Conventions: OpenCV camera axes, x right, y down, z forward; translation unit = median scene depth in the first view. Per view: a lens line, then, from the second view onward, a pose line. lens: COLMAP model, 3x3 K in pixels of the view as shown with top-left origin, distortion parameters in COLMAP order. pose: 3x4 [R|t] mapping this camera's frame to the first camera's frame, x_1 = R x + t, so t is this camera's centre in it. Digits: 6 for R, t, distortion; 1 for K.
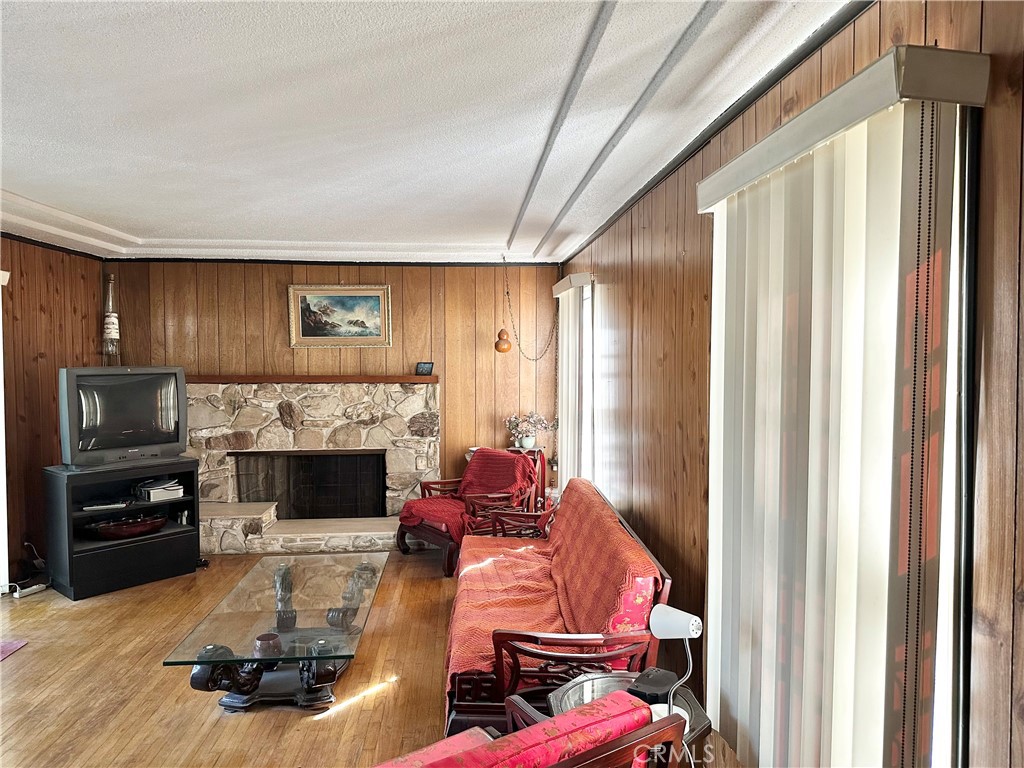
lens RADIAL K [[710.8, 0, 509.7], [0, 710.8, 381.9], [0, 0, 1]] dist [0.066131, -0.085618]
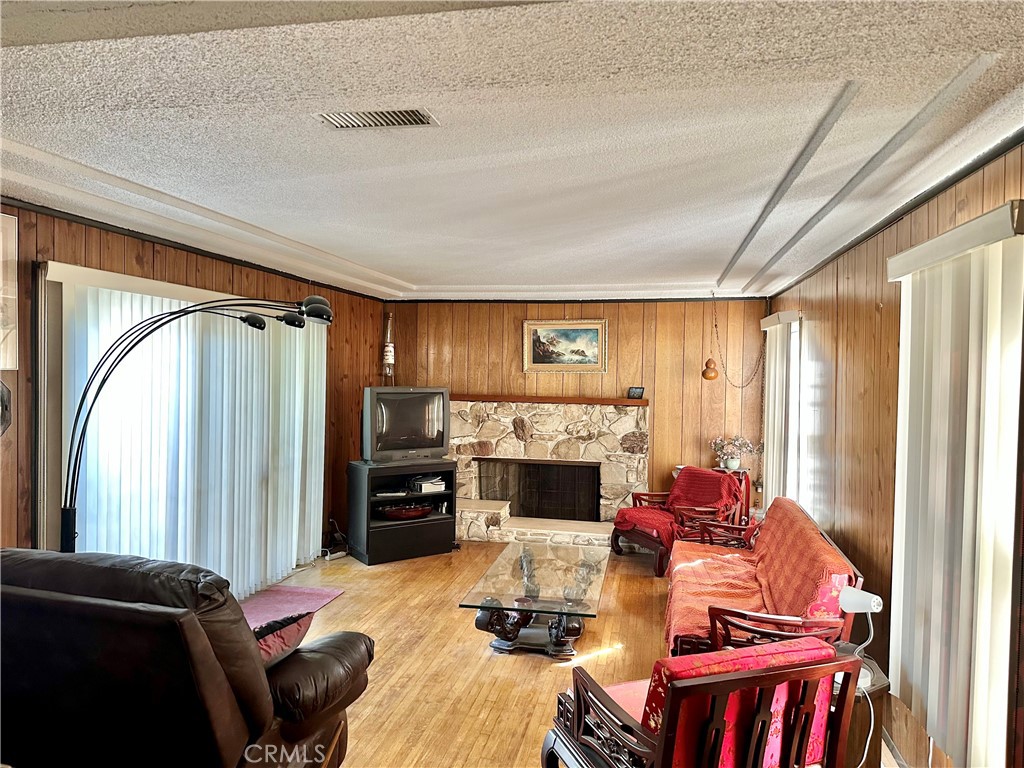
lens RADIAL K [[705.4, 0, 512.0], [0, 705.4, 384.0], [0, 0, 1]] dist [0.169581, -0.322046]
pose [[0.964236, 0.021635, -0.264160, -0.014856], [-0.028188, 0.999381, -0.021044, -0.004099], [0.263542, 0.027738, 0.964249, -0.157810]]
